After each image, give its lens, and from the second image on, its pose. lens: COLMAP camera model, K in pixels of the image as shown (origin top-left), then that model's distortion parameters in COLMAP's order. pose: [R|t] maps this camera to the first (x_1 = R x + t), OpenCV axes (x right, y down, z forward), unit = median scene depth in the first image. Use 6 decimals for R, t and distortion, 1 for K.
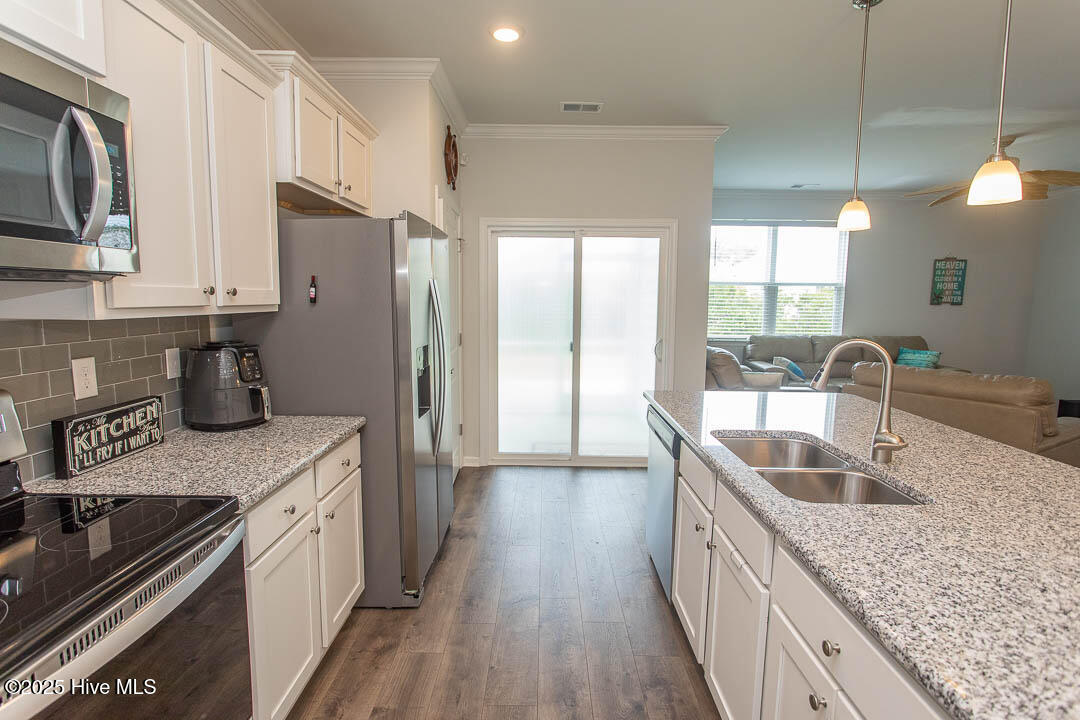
lens RADIAL K [[527.0, 0, 538.2], [0, 527.0, 354.7], [0, 0, 1]] dist [-0.012995, 0.005658]
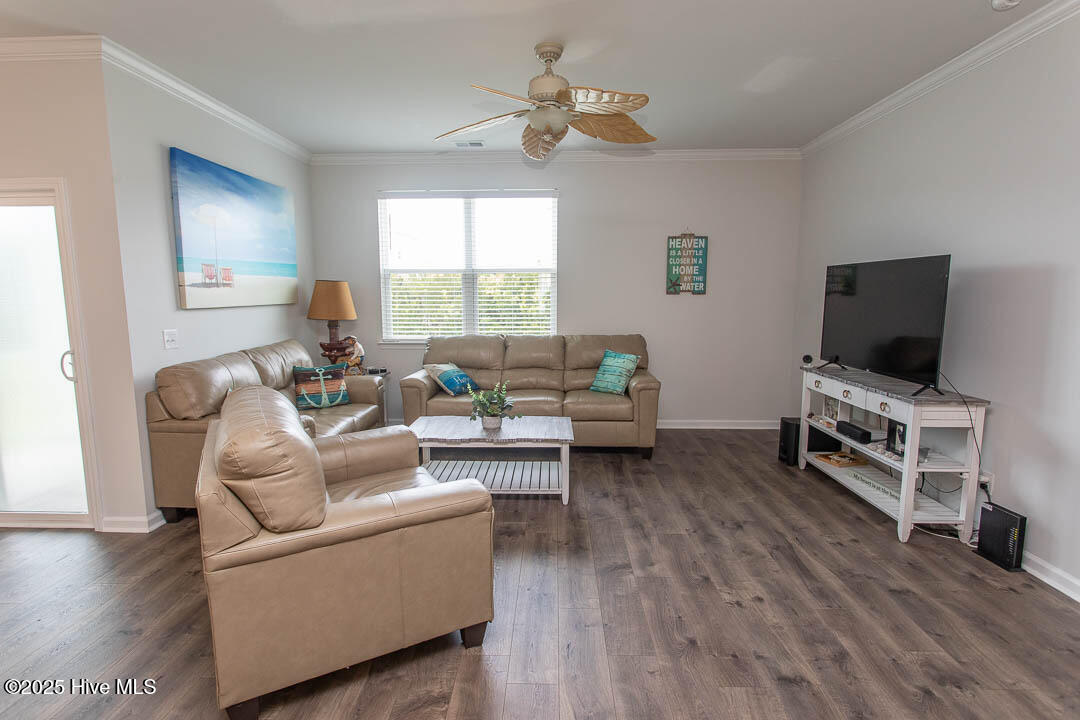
lens RADIAL K [[527.0, 0, 538.2], [0, 527.0, 354.7], [0, 0, 1]] dist [-0.012995, 0.005658]
pose [[0.999791, -0.011618, -0.016828, 1.837331], [0.011840, 0.999844, 0.013123, -0.054270], [0.016673, -0.013319, 0.999772, 0.652570]]
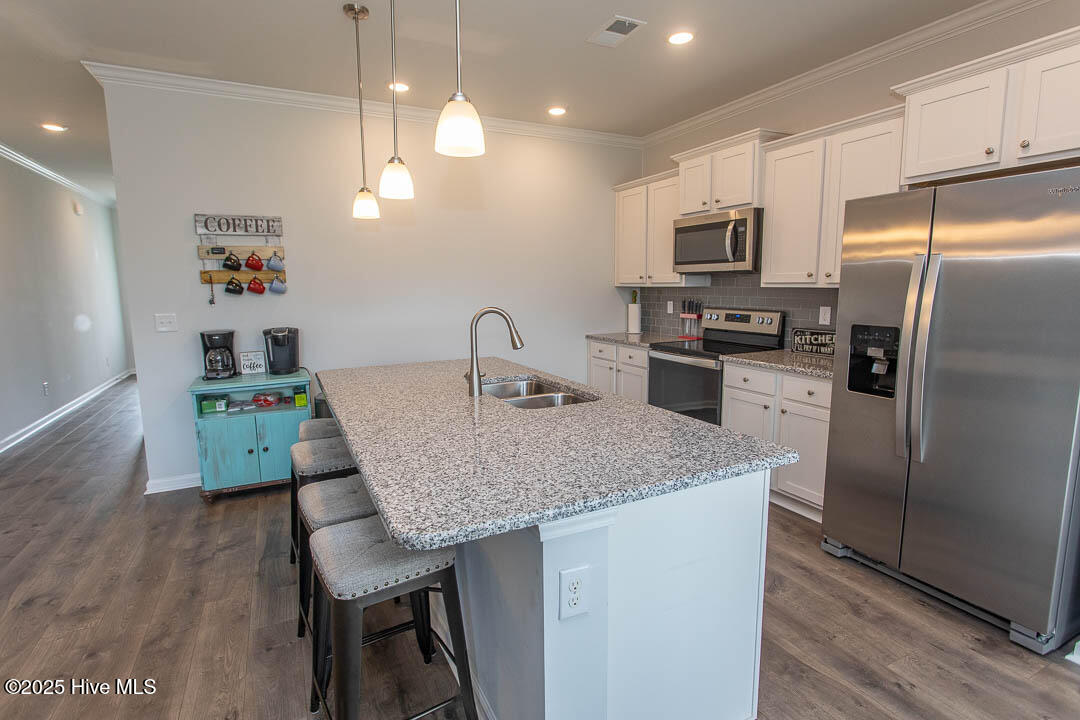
lens RADIAL K [[527.0, 0, 538.2], [0, 527.0, 354.7], [0, 0, 1]] dist [-0.012995, 0.005658]
pose [[-0.888987, 0.062418, -0.453659, 0.938516], [-0.048143, 0.972439, 0.228135, -0.187011], [0.455395, 0.224649, -0.861480, 1.861403]]
